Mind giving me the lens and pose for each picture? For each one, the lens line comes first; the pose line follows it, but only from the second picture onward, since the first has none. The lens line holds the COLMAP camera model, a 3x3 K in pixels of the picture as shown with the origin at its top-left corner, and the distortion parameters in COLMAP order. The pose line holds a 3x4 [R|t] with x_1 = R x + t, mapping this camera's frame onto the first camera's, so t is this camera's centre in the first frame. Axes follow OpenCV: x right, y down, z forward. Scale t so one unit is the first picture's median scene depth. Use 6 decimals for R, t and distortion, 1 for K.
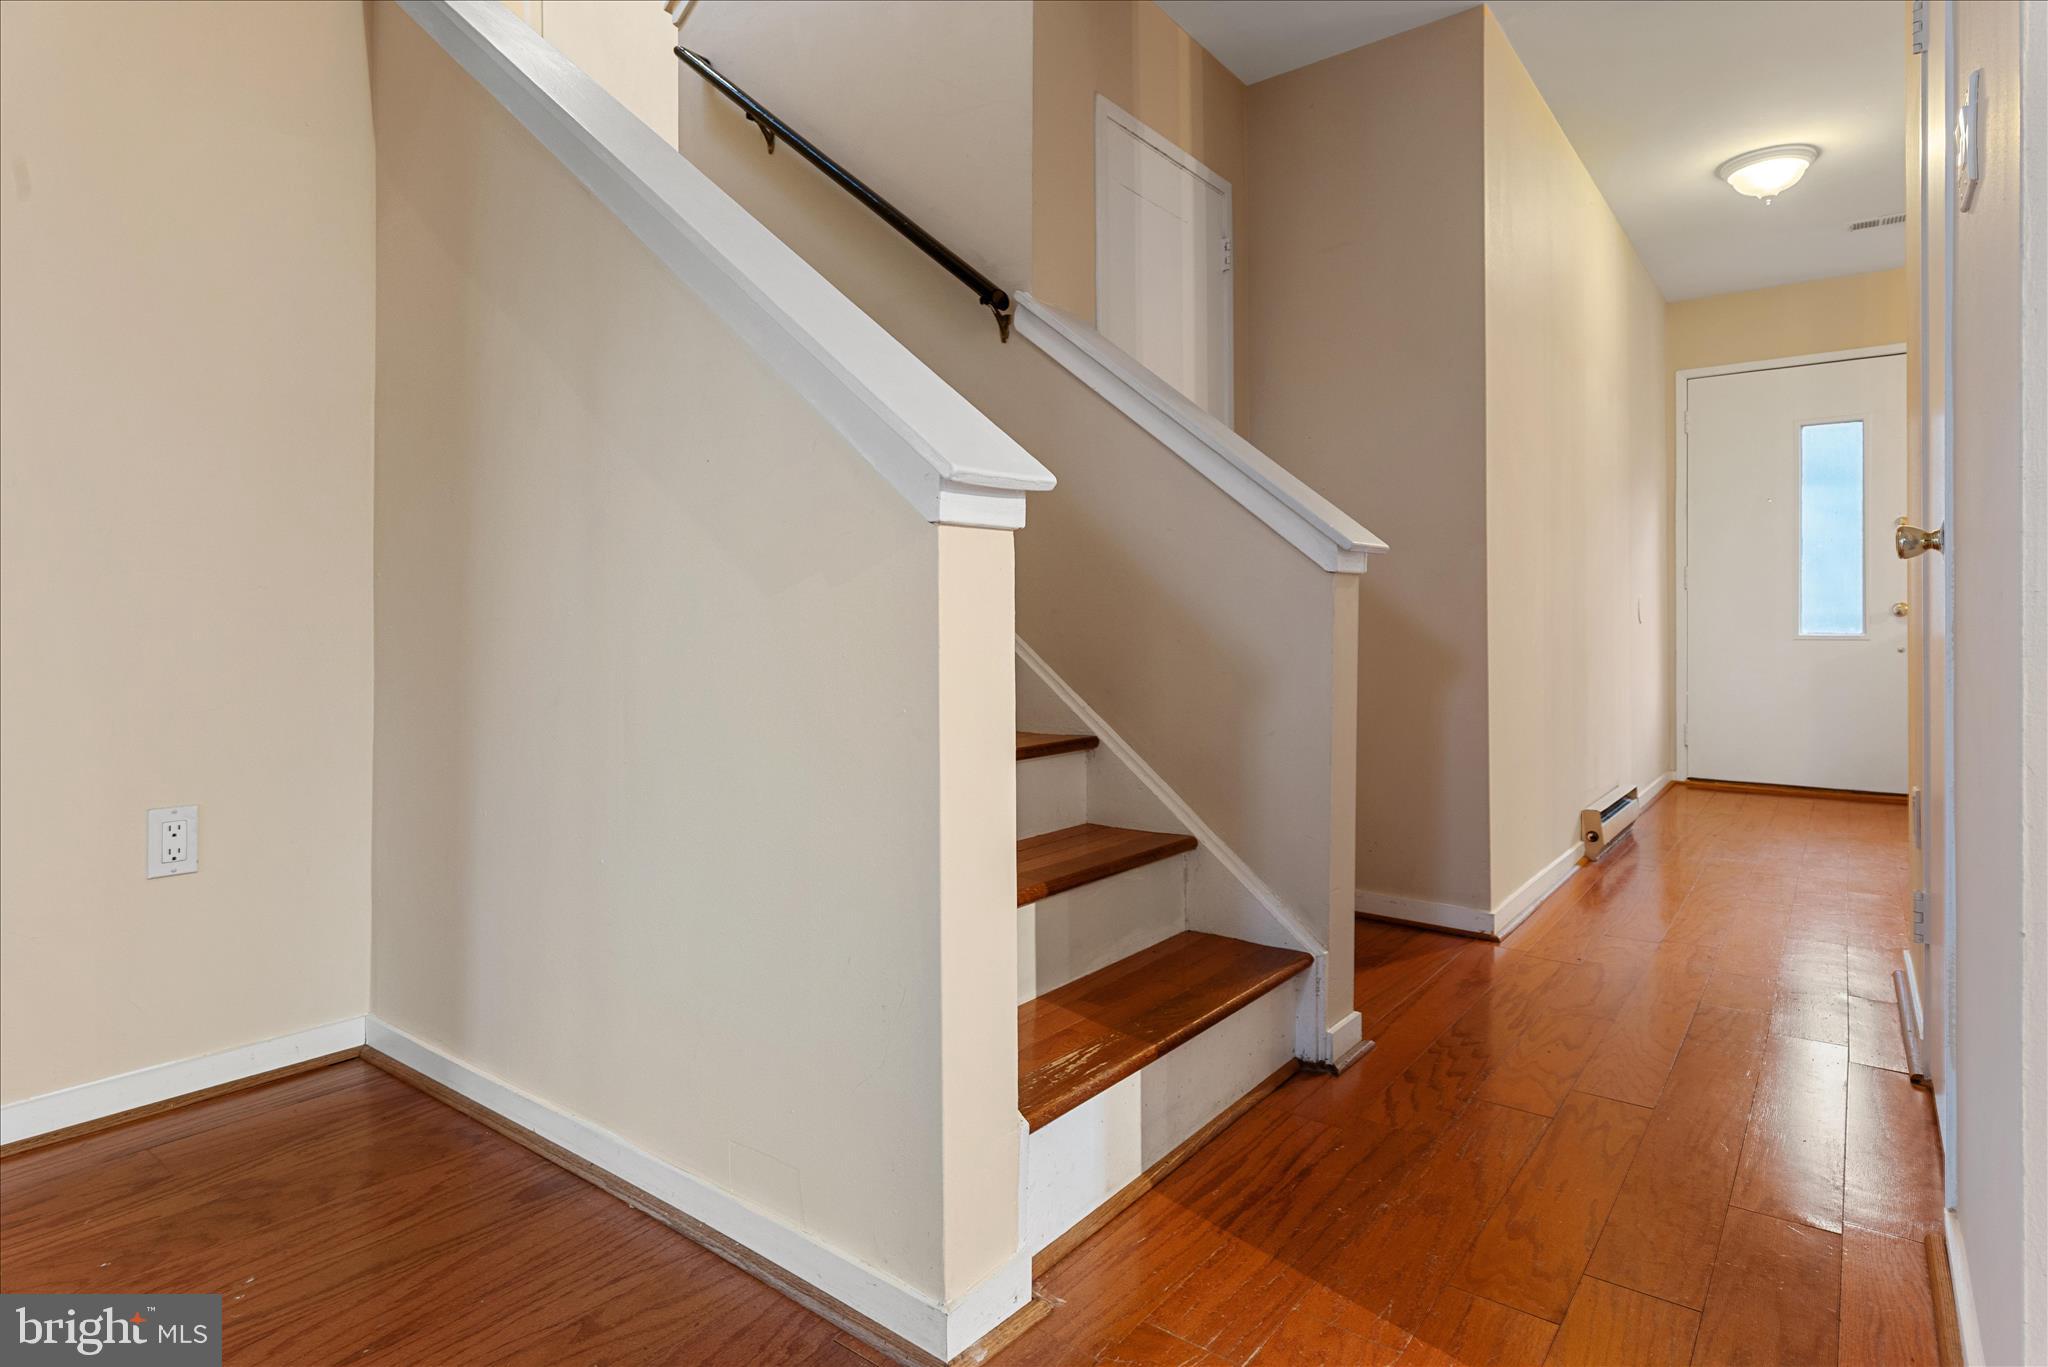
lens RADIAL K [[1082.6, 0, 1042.2], [0, 1082.6, 639.3], [0, 0, 1]] dist [-0.007368, -0.000625]
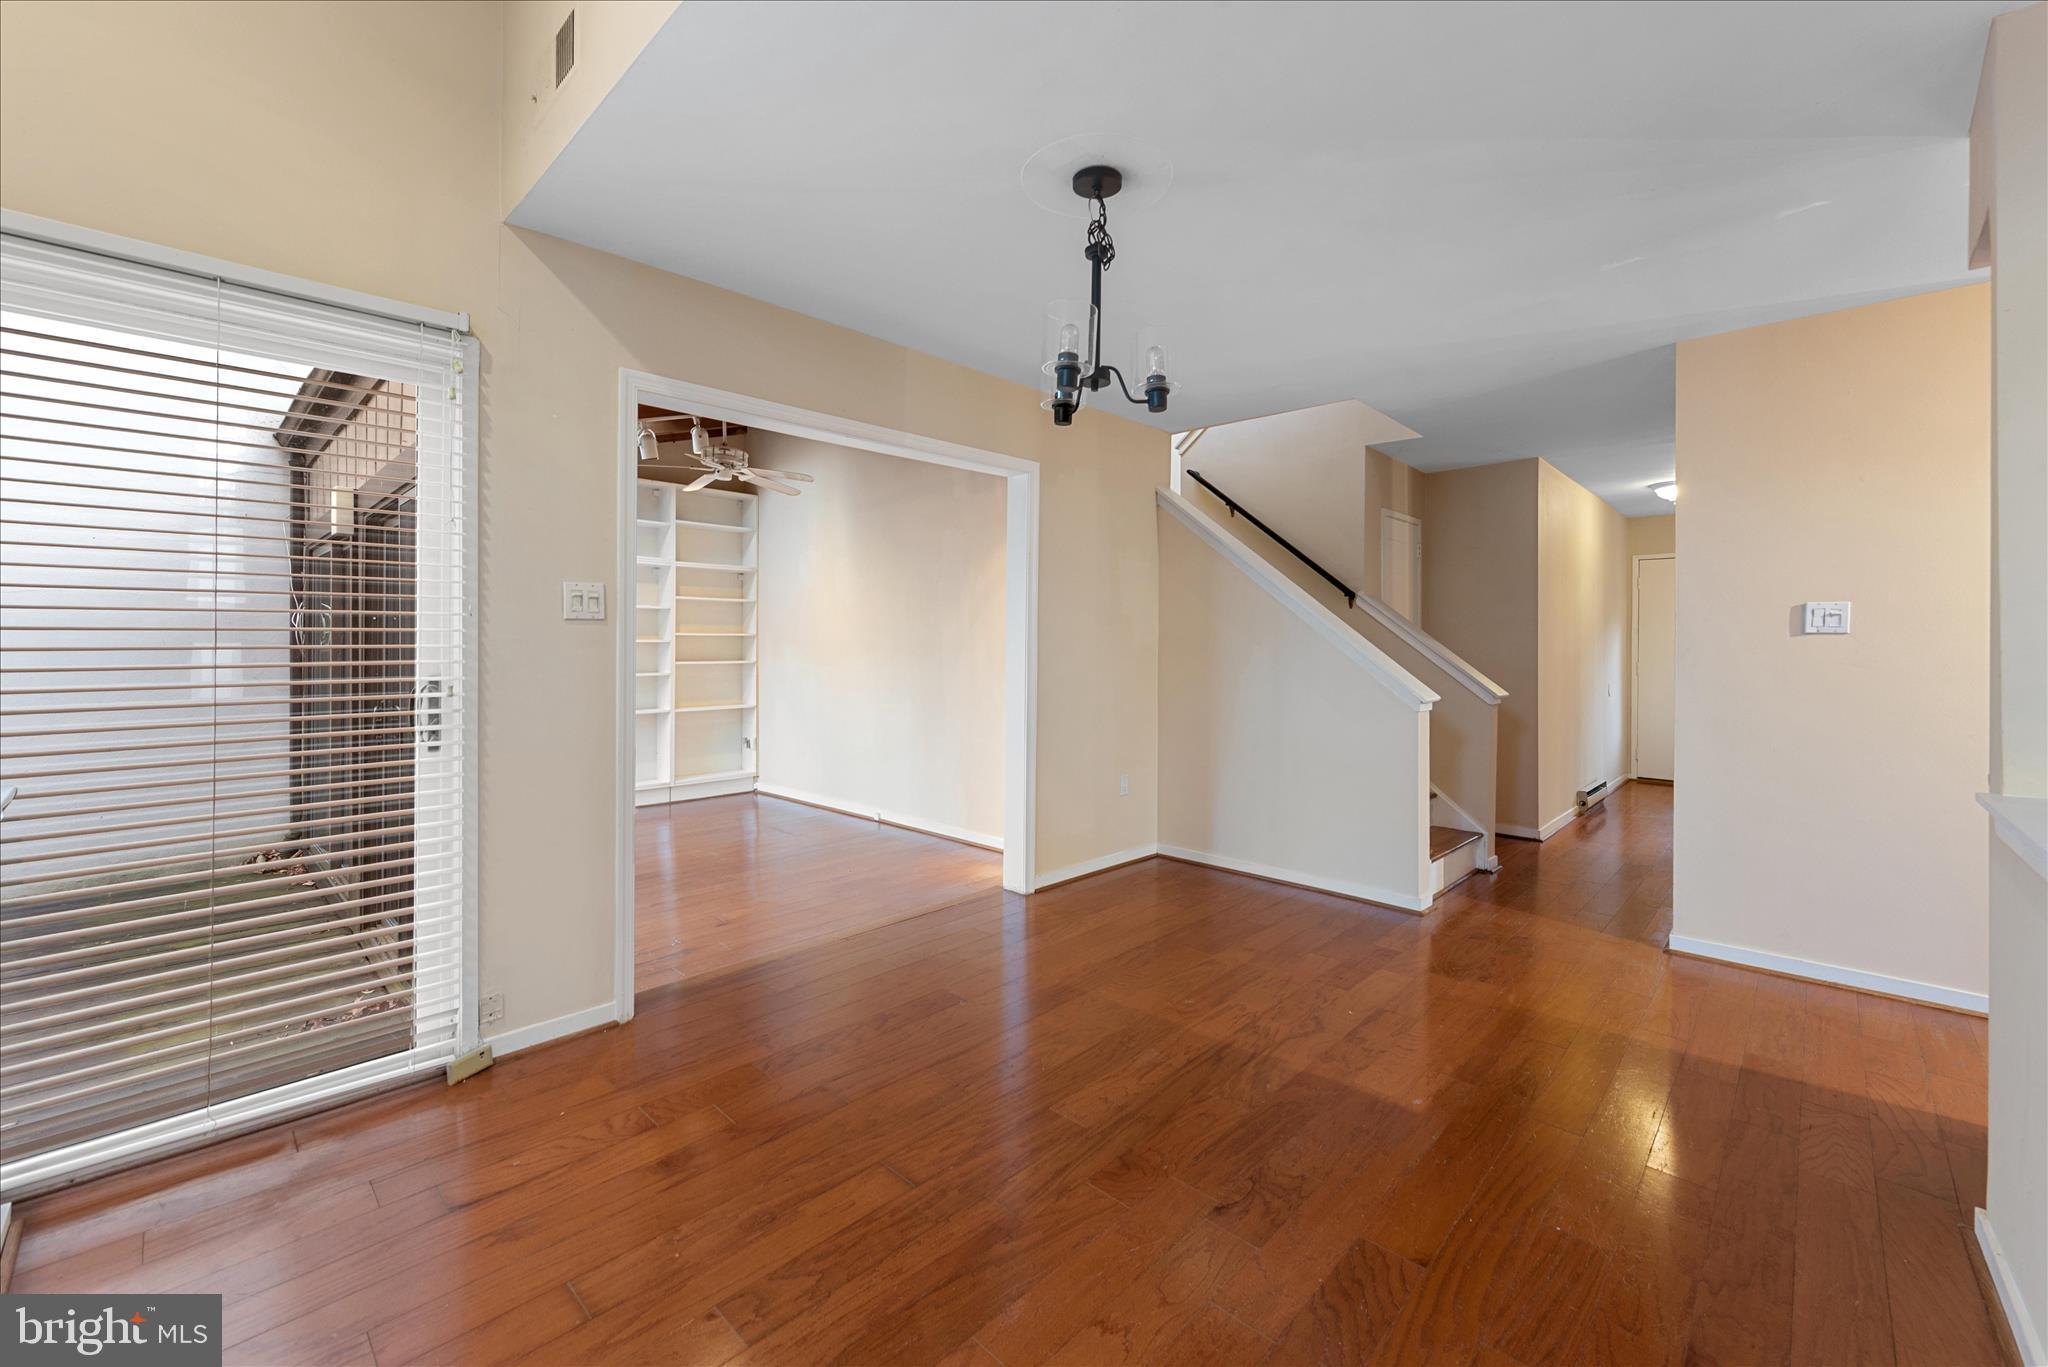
lens RADIAL K [[830.9, 0, 1036.8], [0, 830.9, 650.7], [0, 0, 1]] dist [0.006935, 0.000397]
pose [[0.994273, 0.009011, -0.106486, -0.494026], [-0.009598, 0.999941, -0.004995, -0.127453], [0.106435, 0.005988, 0.994302, -0.954002]]
